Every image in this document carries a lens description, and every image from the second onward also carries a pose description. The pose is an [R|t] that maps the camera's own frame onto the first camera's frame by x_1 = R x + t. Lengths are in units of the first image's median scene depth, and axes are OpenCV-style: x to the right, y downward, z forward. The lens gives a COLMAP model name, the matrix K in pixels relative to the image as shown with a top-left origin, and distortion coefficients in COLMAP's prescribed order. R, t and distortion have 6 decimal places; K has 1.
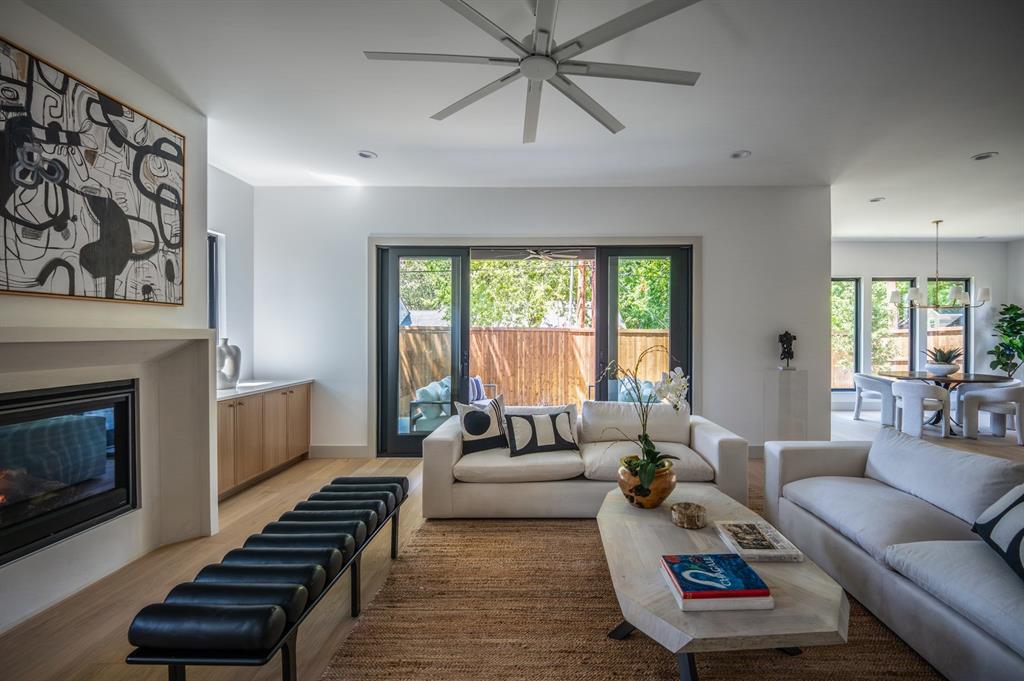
lens RADIAL K [[449.6, 0, 553.7], [0, 449.6, 341.1], [0, 0, 1]] dist [-0.011447, 0.002785]
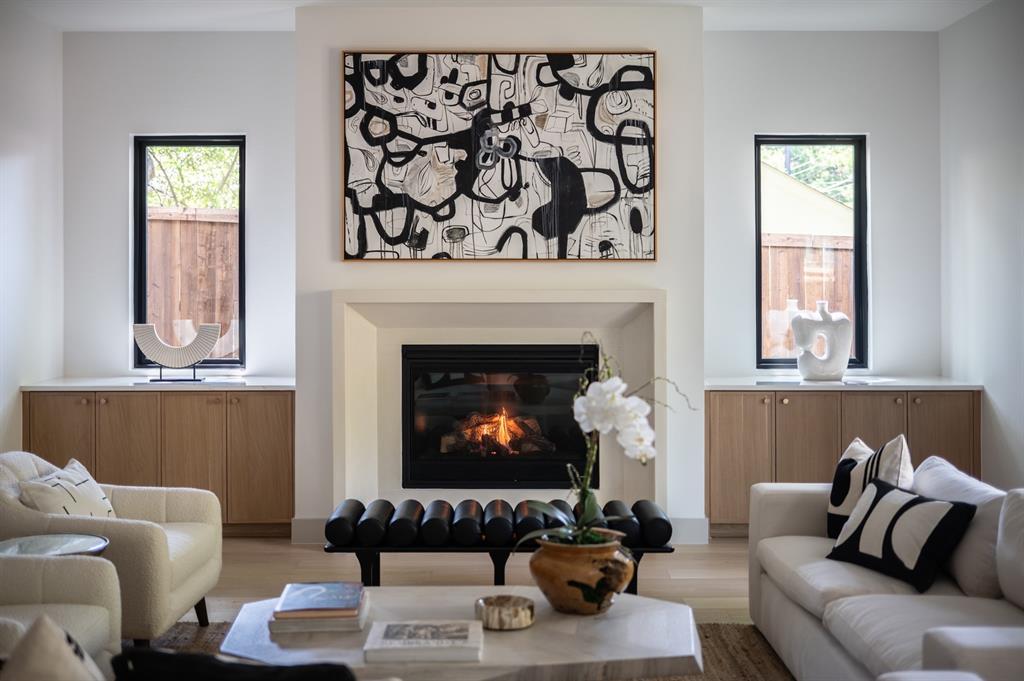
lens RADIAL K [[1182.7, 0, 506.2], [0, 1182.7, 332.7], [0, 0, 1]] dist [-0.016478, 0.000000]
pose [[-0.007246, 0.041428, -0.999115, 1.661306], [-0.018610, 0.998963, 0.041557, -0.041702], [0.999801, 0.018894, -0.006468, 0.935821]]
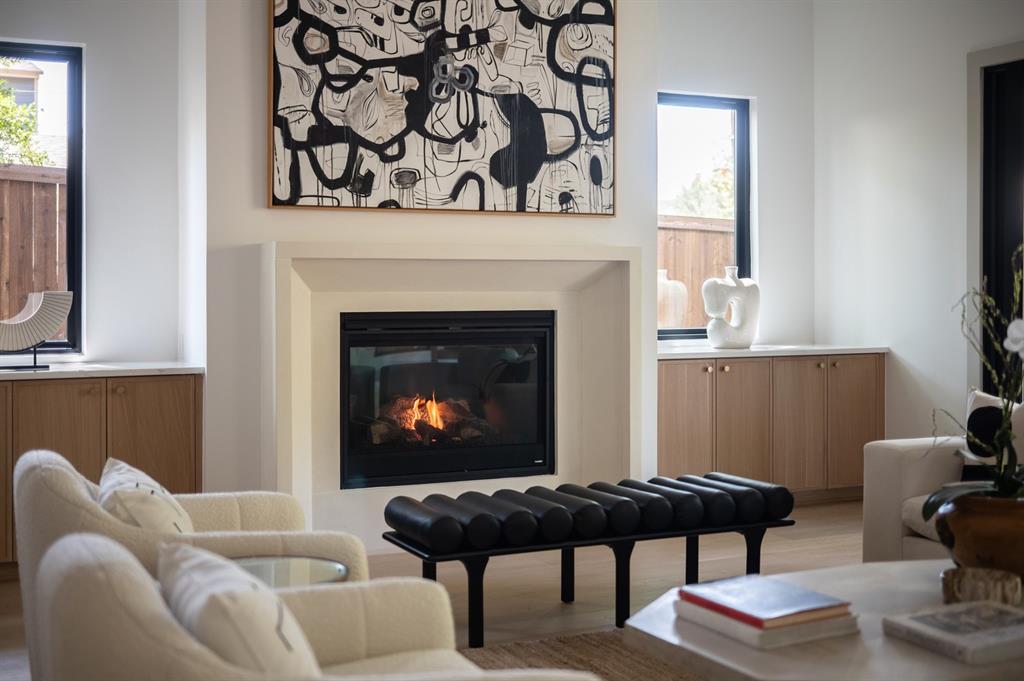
lens RADIAL K [[1182.7, 0, 512.6], [0, 1182.7, 341.1], [0, 0, 1]] dist [-0.016478, 0.000000]
pose [[0.406343, 0.031945, -0.913162, 1.102260], [-0.011987, 0.999489, 0.029631, 0.087167], [0.913642, -0.001095, 0.406518, 0.074491]]
